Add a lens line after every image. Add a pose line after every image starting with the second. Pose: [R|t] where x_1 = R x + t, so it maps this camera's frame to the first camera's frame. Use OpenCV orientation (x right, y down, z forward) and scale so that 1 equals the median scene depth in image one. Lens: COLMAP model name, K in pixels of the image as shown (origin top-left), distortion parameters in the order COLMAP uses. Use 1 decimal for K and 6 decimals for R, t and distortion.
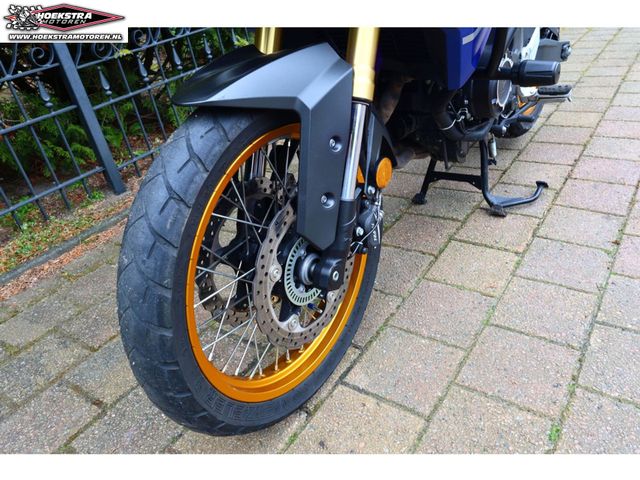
lens RADIAL K [[488.0, 0, 321.4], [0, 488.0, 239.7], [0, 0, 1]] dist [0.026875, 0.000587]
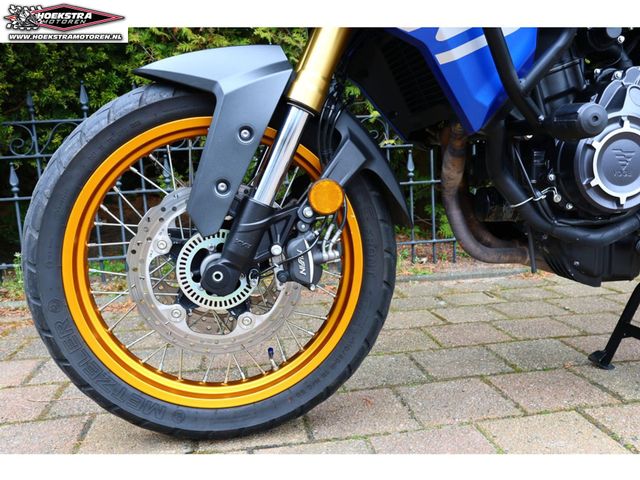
lens RADIAL K [[574.8, 0, 320.0], [0, 574.8, 240.2], [0, 0, 1]] dist [0.029614, -0.018050]
pose [[0.694164, 0.217641, -0.686126, 0.757794], [-0.420516, 0.896238, -0.141152, 0.072576], [0.584212, 0.386510, 0.713658, 0.272285]]
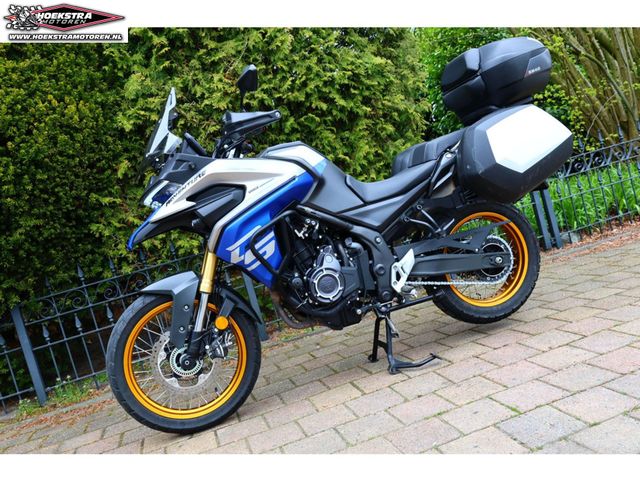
lens RADIAL K [[574.8, 0, 317.3], [0, 574.8, 240.5], [0, 0, 1]] dist [0.029614, -0.018050]
pose [[0.771026, -0.013245, -0.636666, 1.981014], [-0.196090, 0.946265, -0.257158, 0.092828], [0.605861, 0.323119, 0.726998, -0.726832]]
